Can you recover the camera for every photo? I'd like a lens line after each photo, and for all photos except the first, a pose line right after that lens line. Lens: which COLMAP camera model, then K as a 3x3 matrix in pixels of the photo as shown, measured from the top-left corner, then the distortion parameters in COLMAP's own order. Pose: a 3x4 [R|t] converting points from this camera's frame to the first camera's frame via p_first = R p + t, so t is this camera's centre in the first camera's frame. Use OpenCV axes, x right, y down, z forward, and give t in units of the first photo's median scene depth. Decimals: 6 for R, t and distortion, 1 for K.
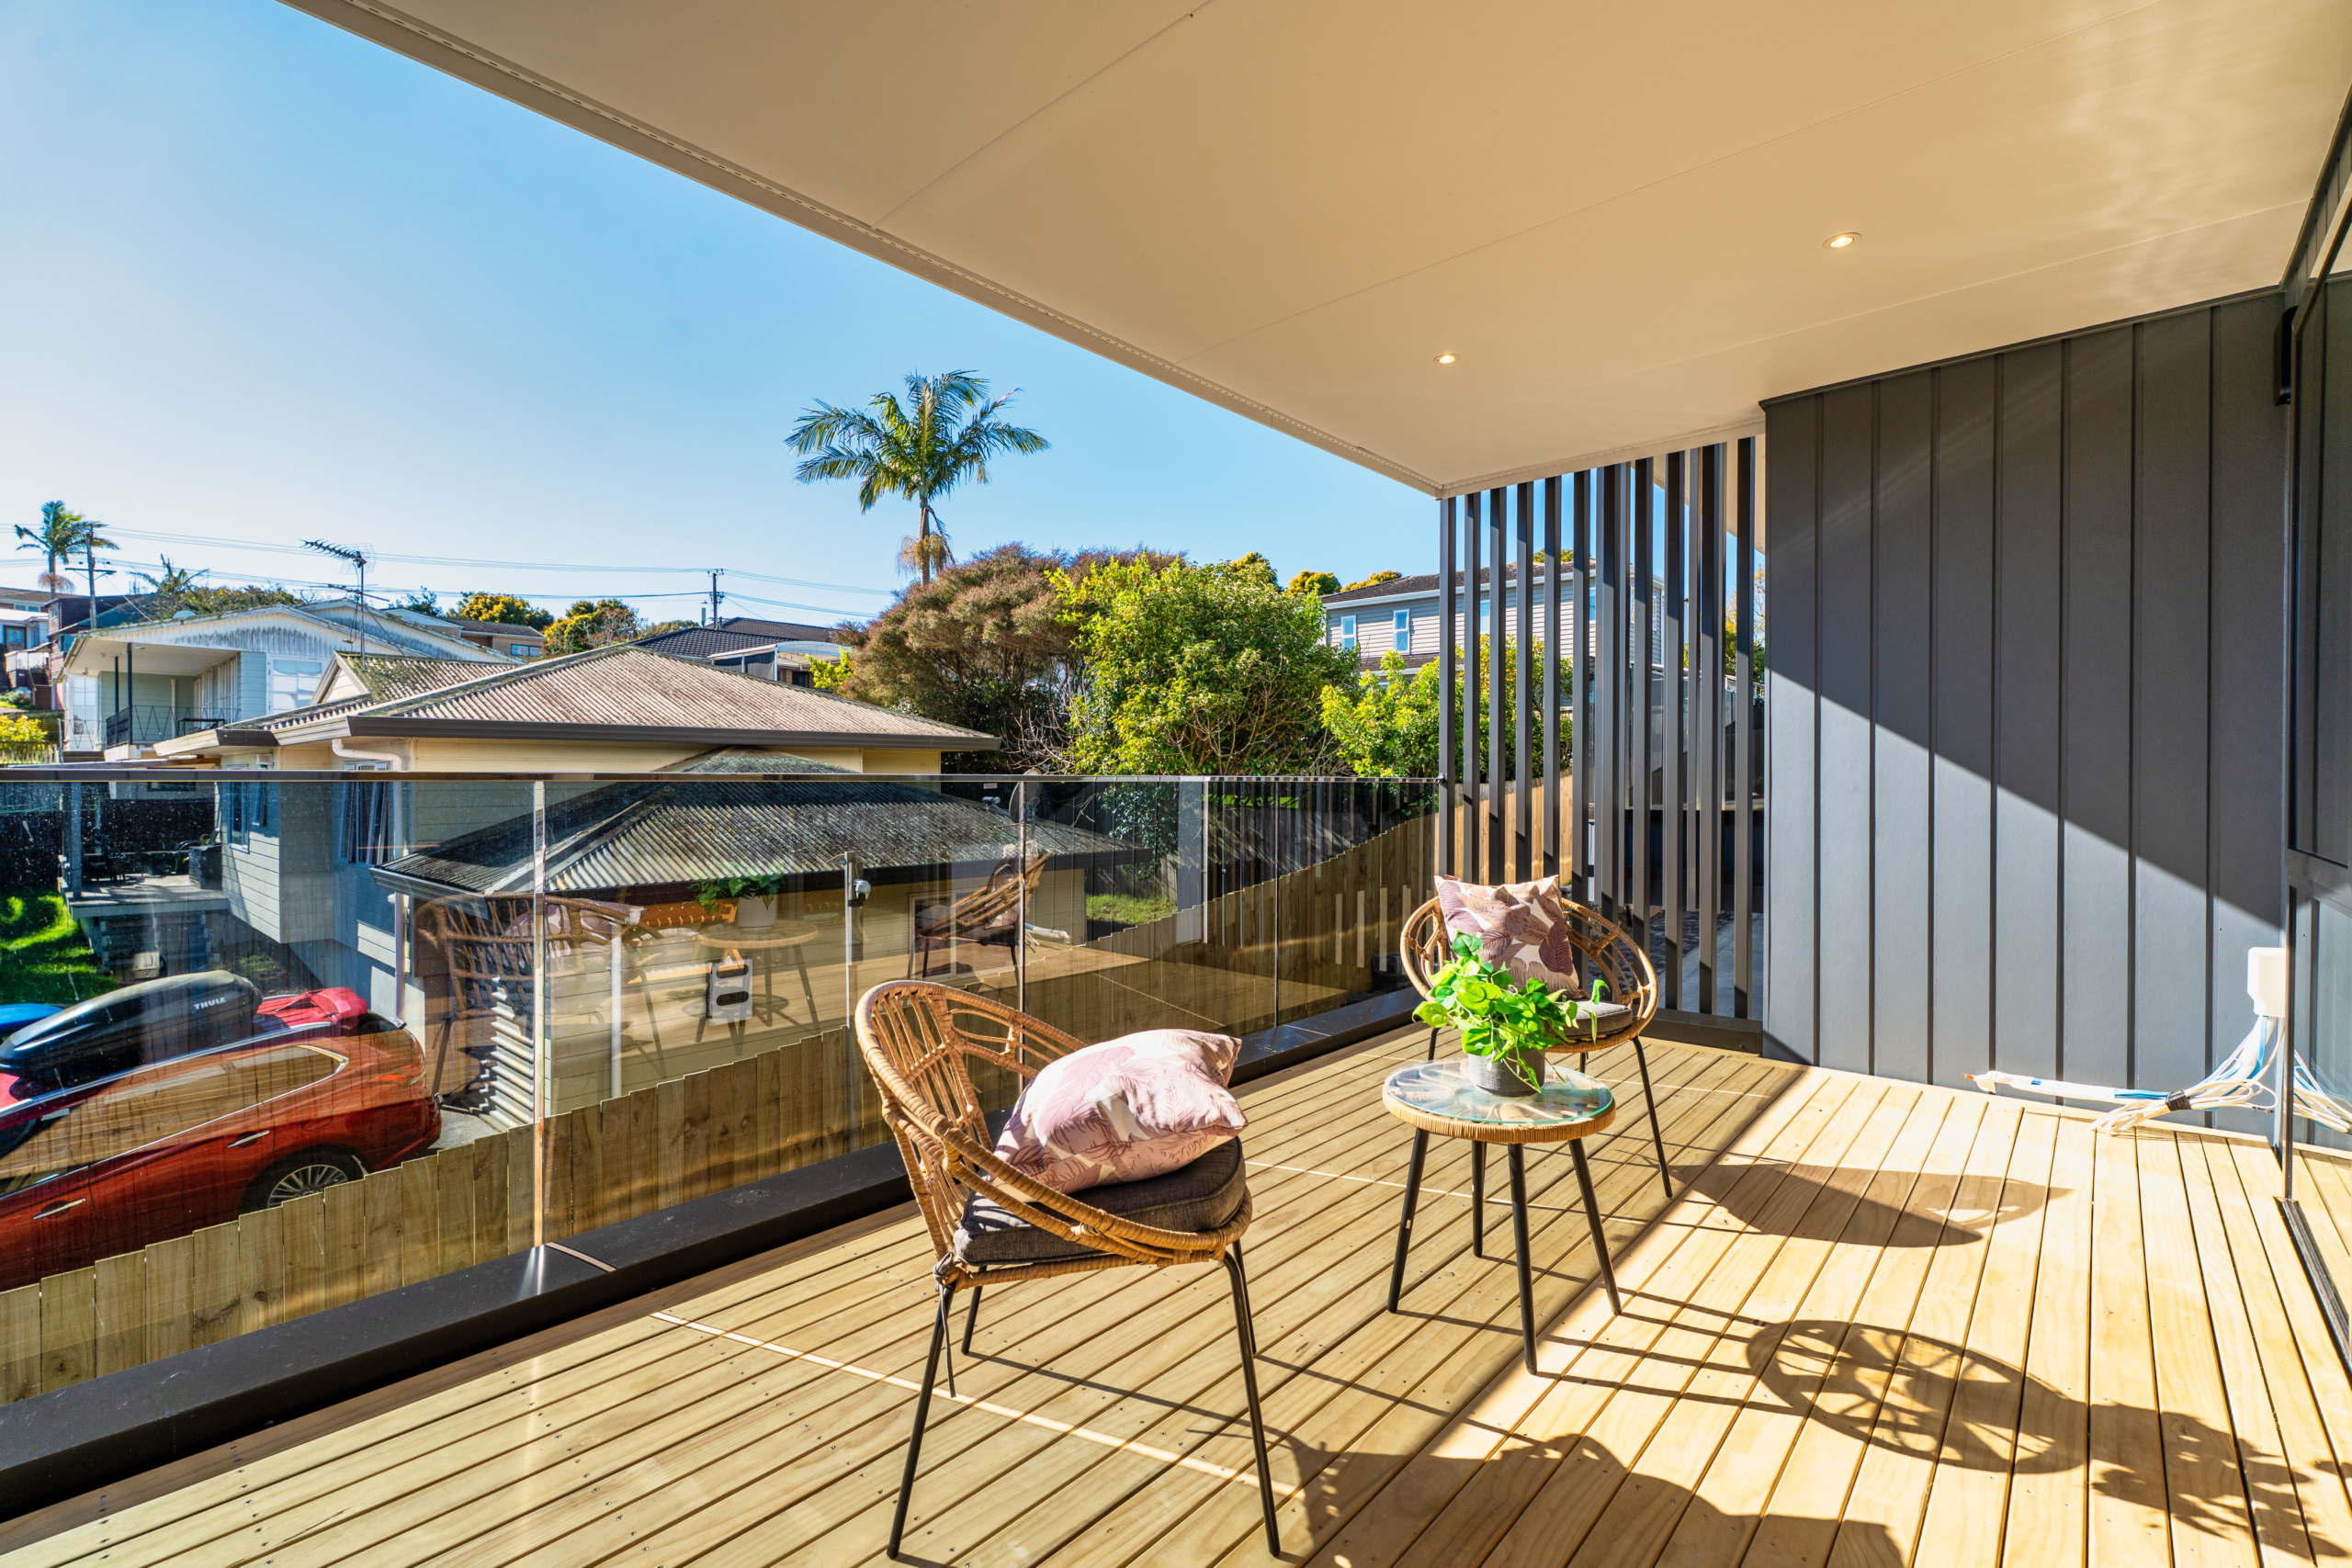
lens RADIAL K [[1040.0, 0, 1179.0], [0, 1040.0, 787.3], [0, 0, 1]] dist [0.001335, 0.000612]
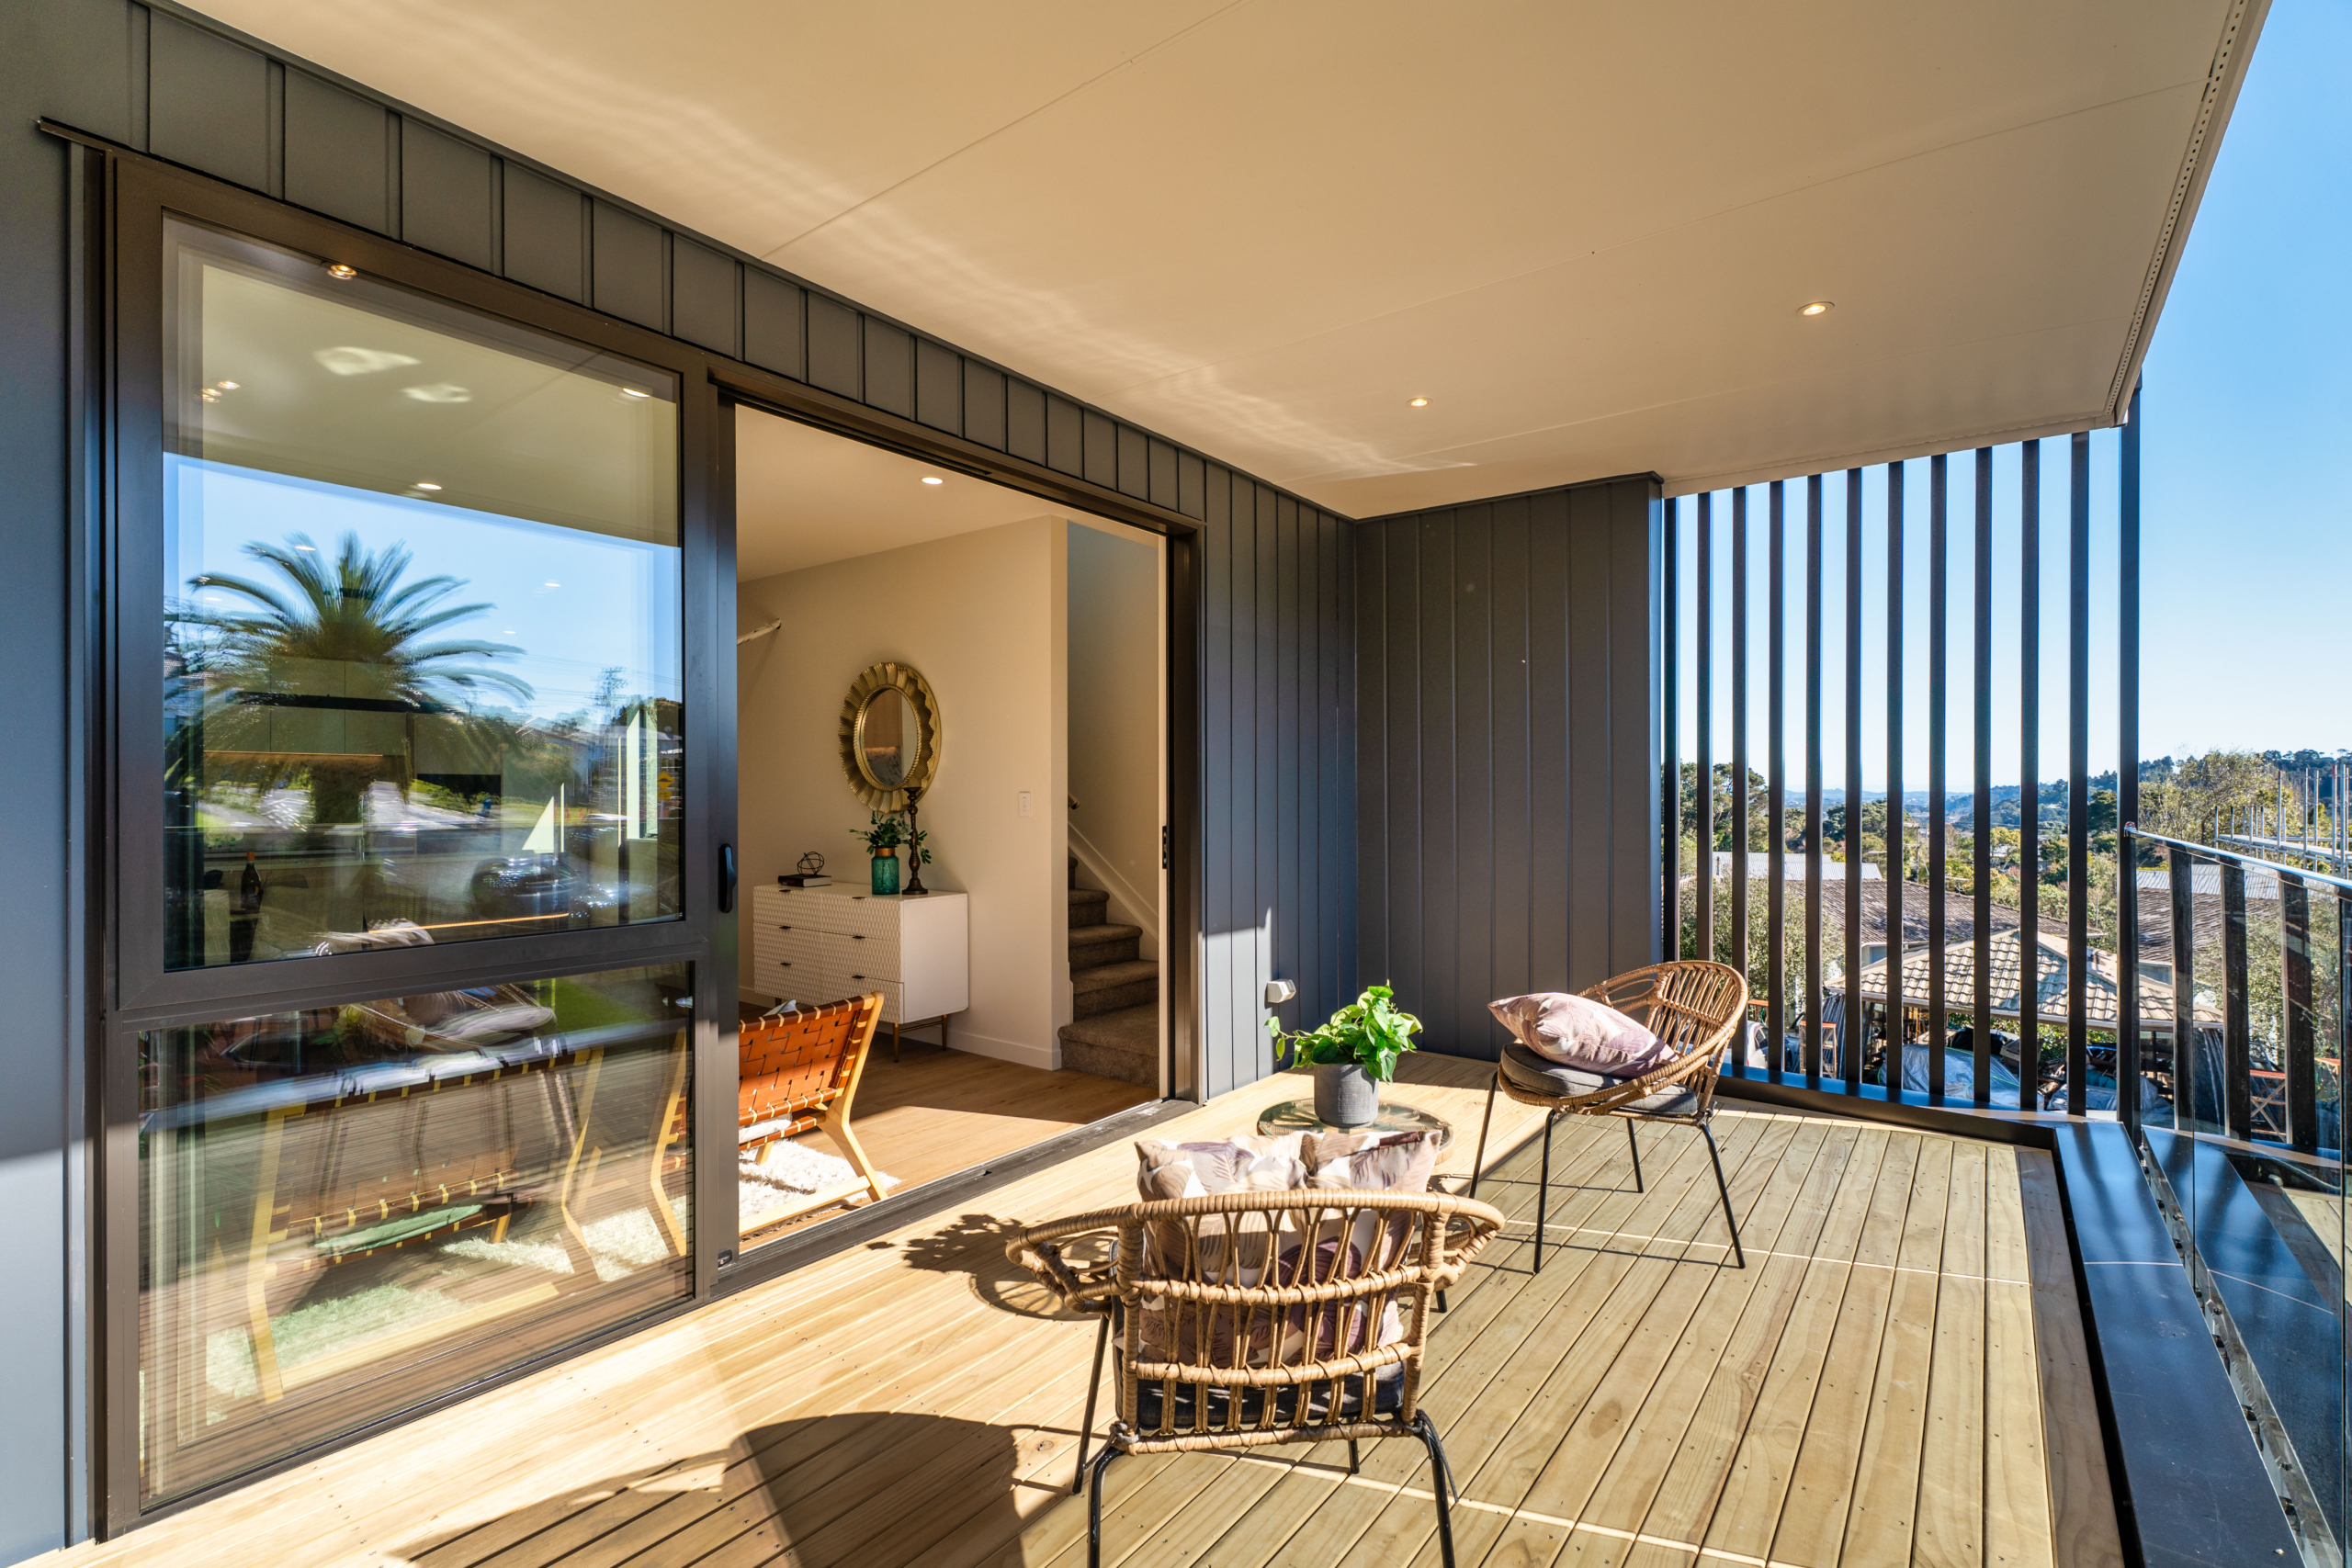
lens RADIAL K [[1040.0, 0, 1179.0], [0, 1040.0, 787.3], [0, 0, 1]] dist [0.001335, 0.000612]
pose [[-0.998159, -0.004128, -0.060514, 0.046618], [-0.003803, 0.999978, -0.005475, -0.005765], [0.060535, -0.005235, -0.998152, 0.174451]]
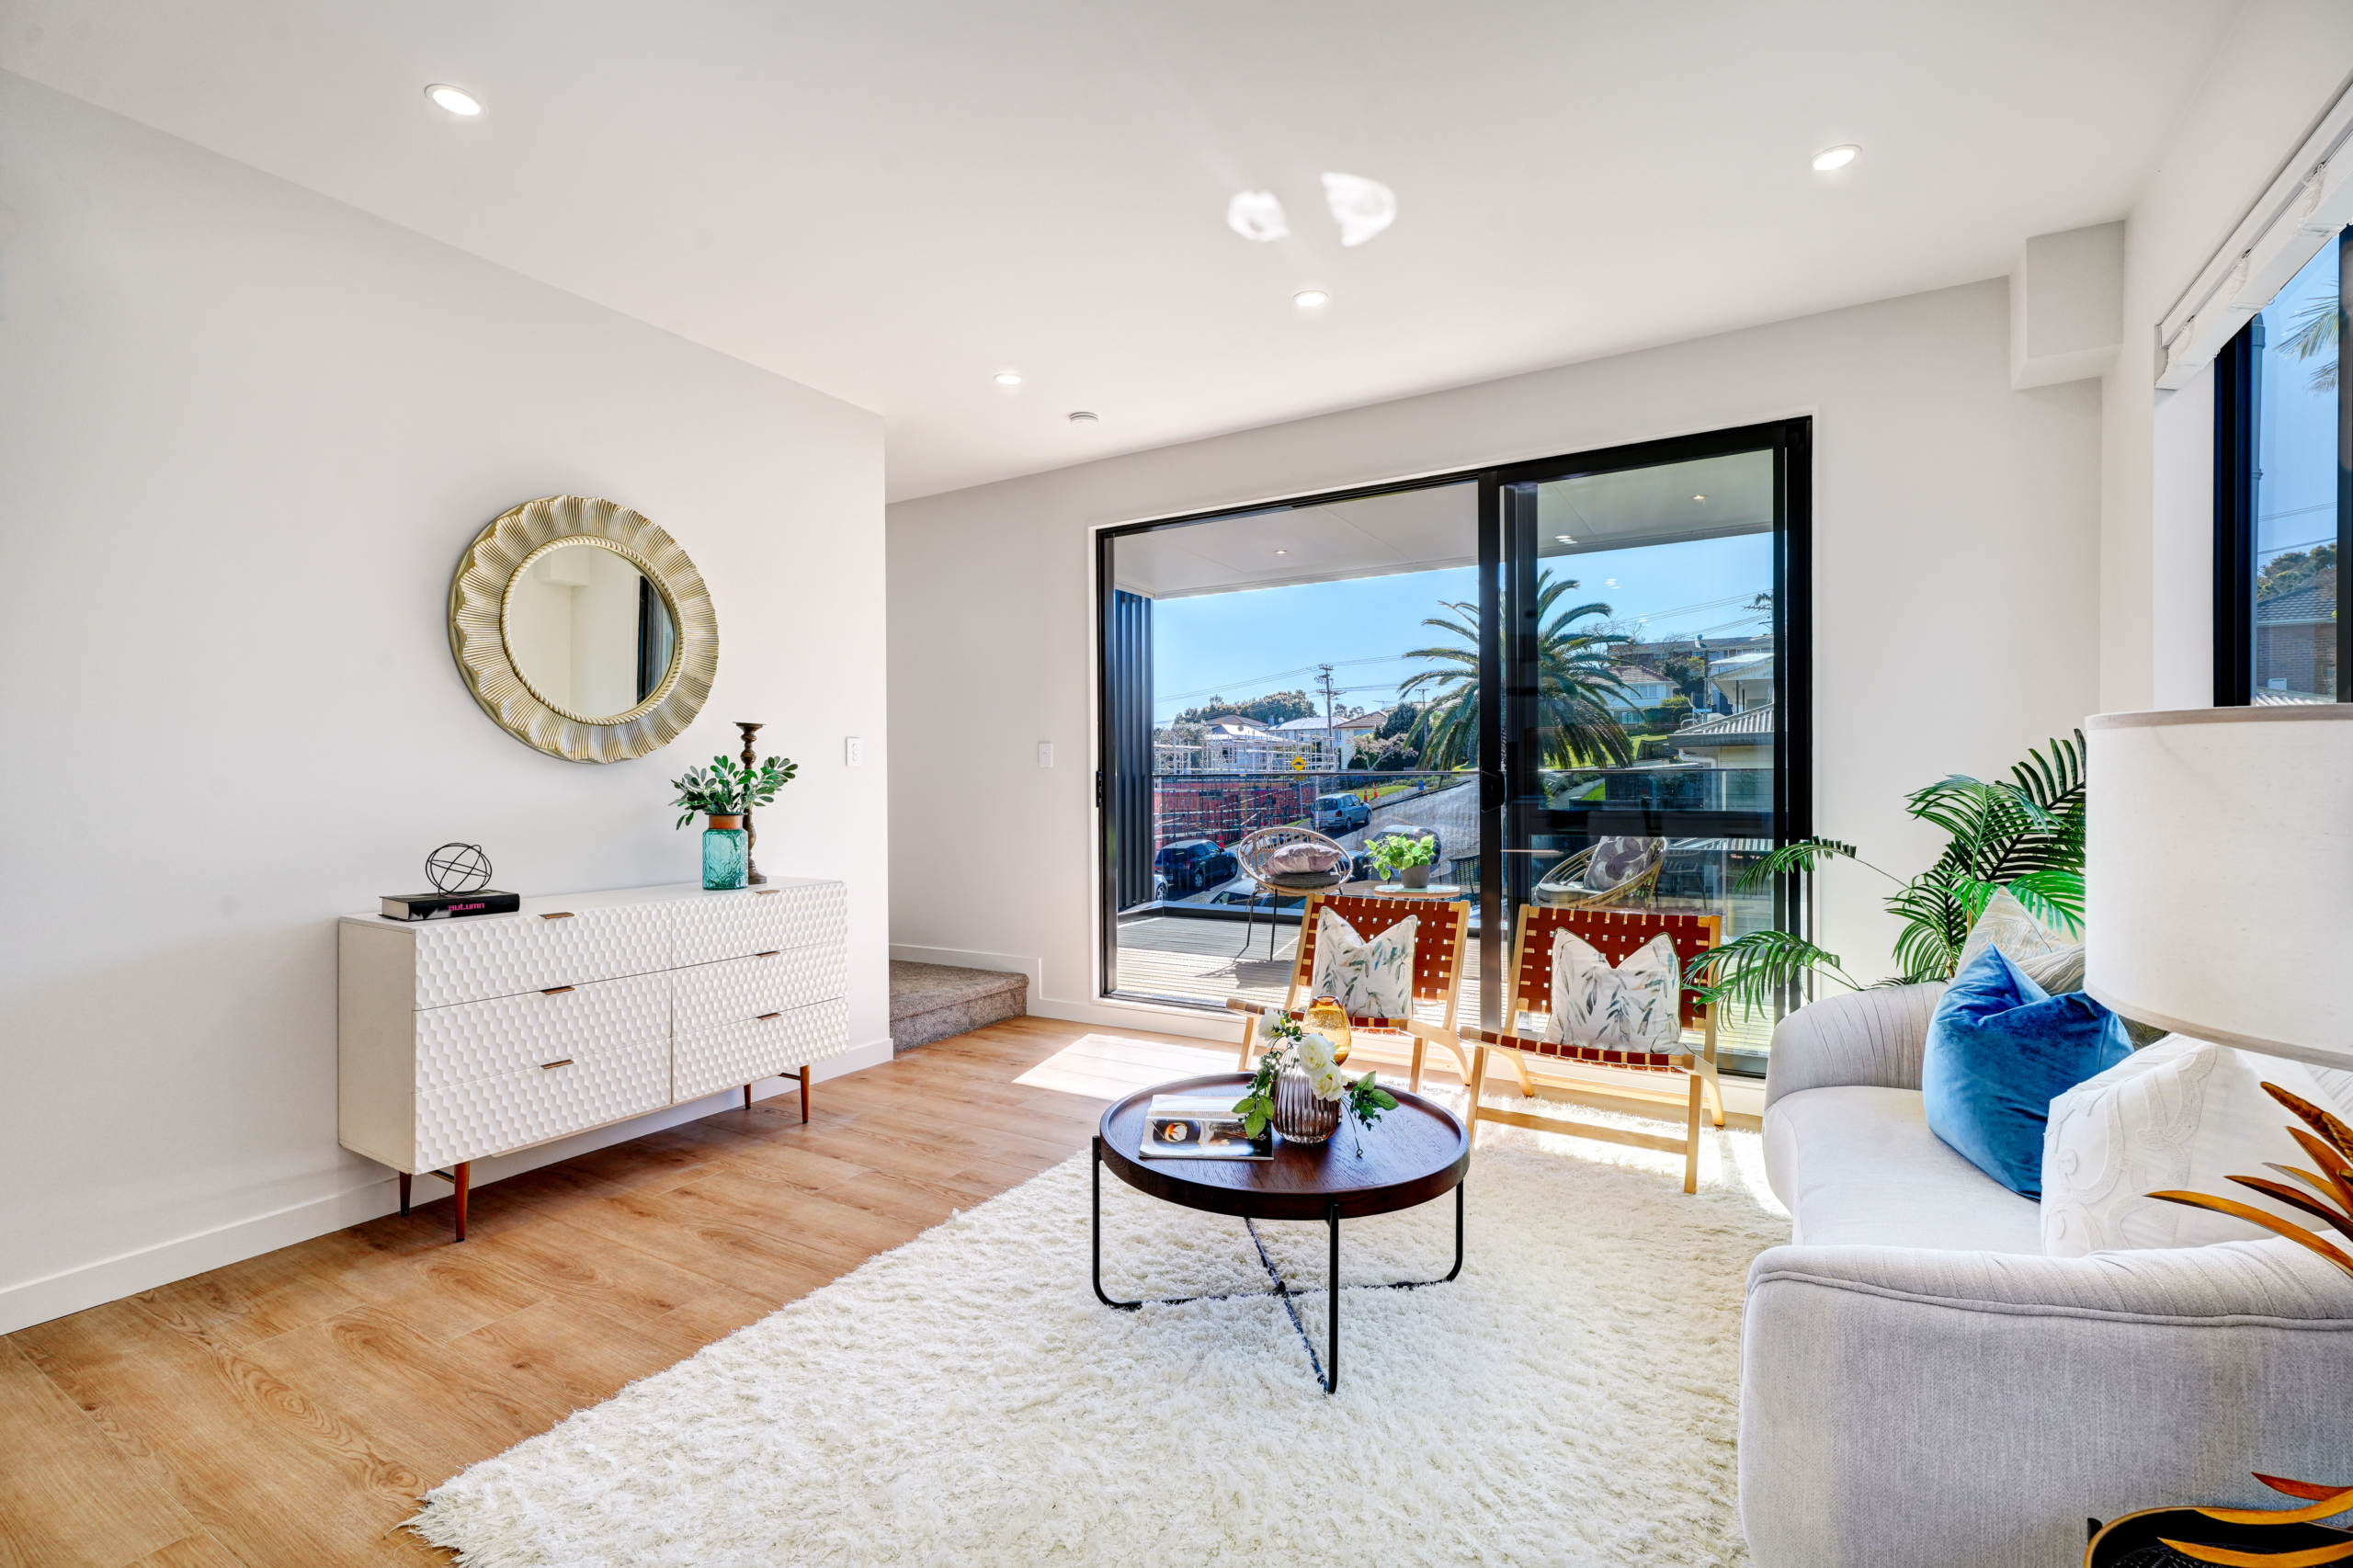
lens RADIAL K [[1044.8, 0, 1177.2], [0, 1044.8, 787.7], [0, 0, 1]] dist [-0.000039, 0.000062]
pose [[0.184809, 0.002388, -0.982771, 0.230583], [0.001953, 0.999994, 0.002797, 0.001601], [0.982772, -0.002437, 0.184804, -0.004439]]
